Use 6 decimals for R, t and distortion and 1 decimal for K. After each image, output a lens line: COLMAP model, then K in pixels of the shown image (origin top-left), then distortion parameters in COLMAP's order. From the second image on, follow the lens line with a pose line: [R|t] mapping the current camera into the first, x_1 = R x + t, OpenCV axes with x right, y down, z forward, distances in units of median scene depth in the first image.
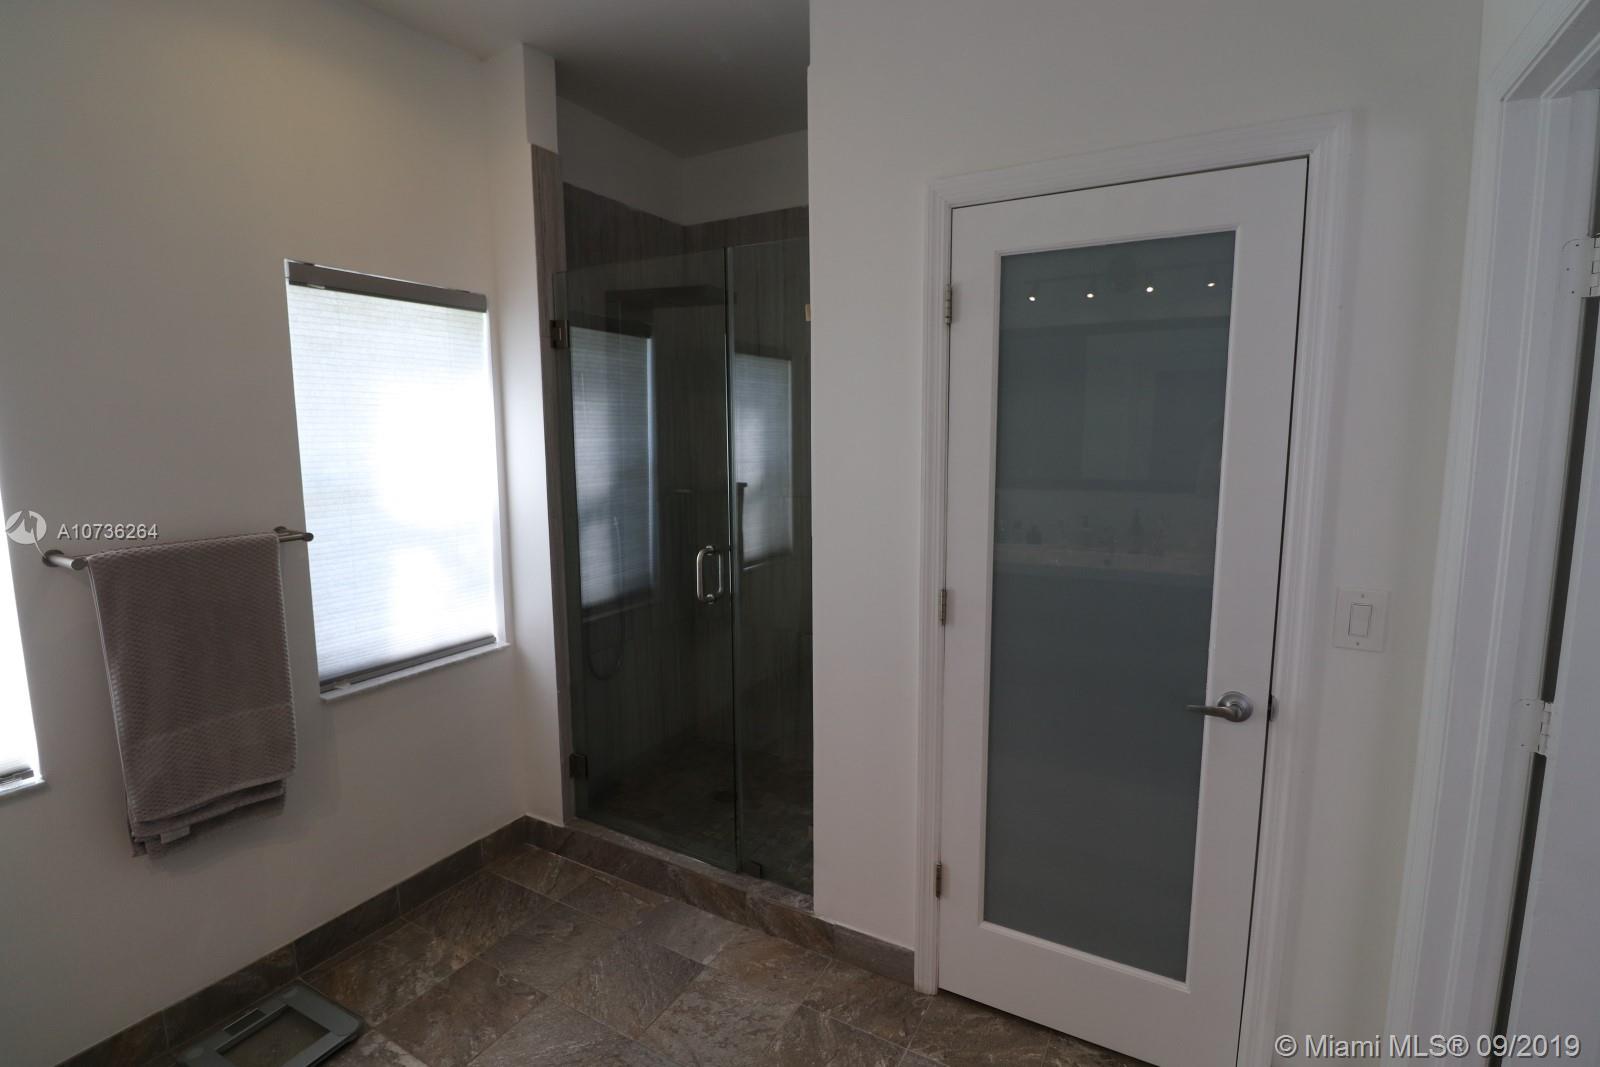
lens RADIAL K [[746.3, 0, 818.0], [0, 746.3, 522.9], [0, 0, 1]] dist [-0.021133, -0.002856]
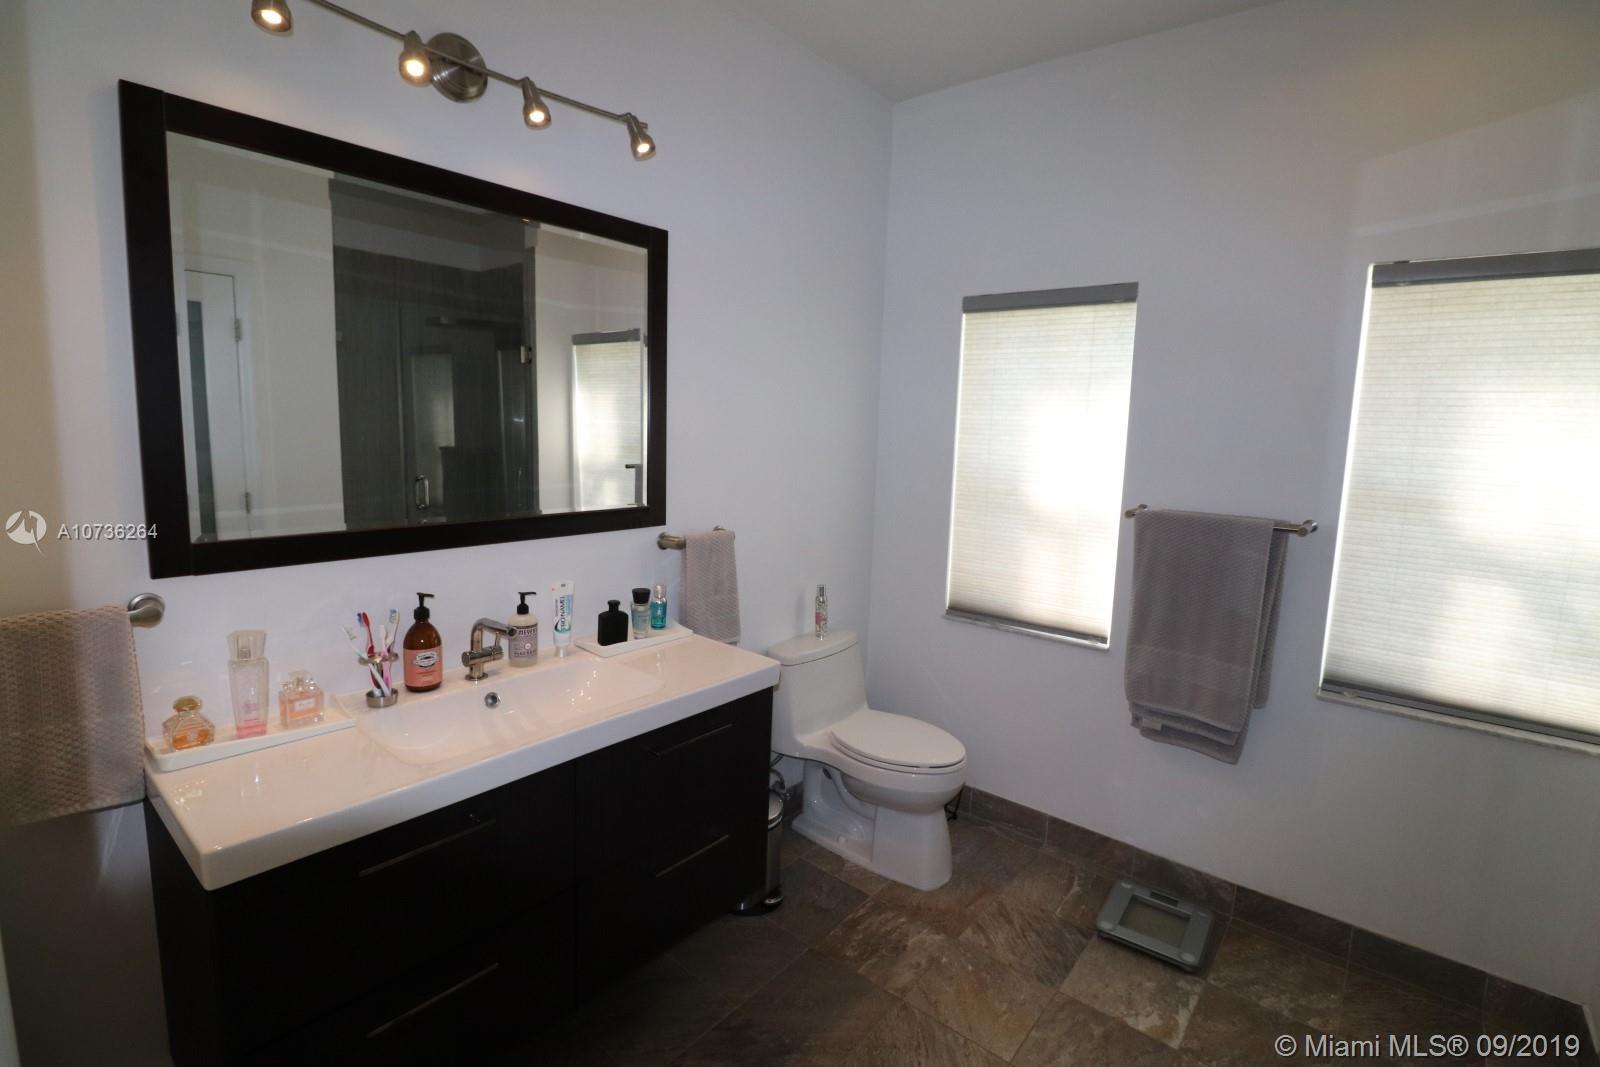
lens RADIAL K [[746.3, 0, 826.0], [0, 746.3, 531.2], [0, 0, 1]] dist [-0.021133, -0.002856]
pose [[-0.182380, 0.126643, -0.975038, 0.436561], [-0.159176, 0.974786, 0.156384, -0.033572], [0.970258, 0.183724, -0.157623, 0.472855]]
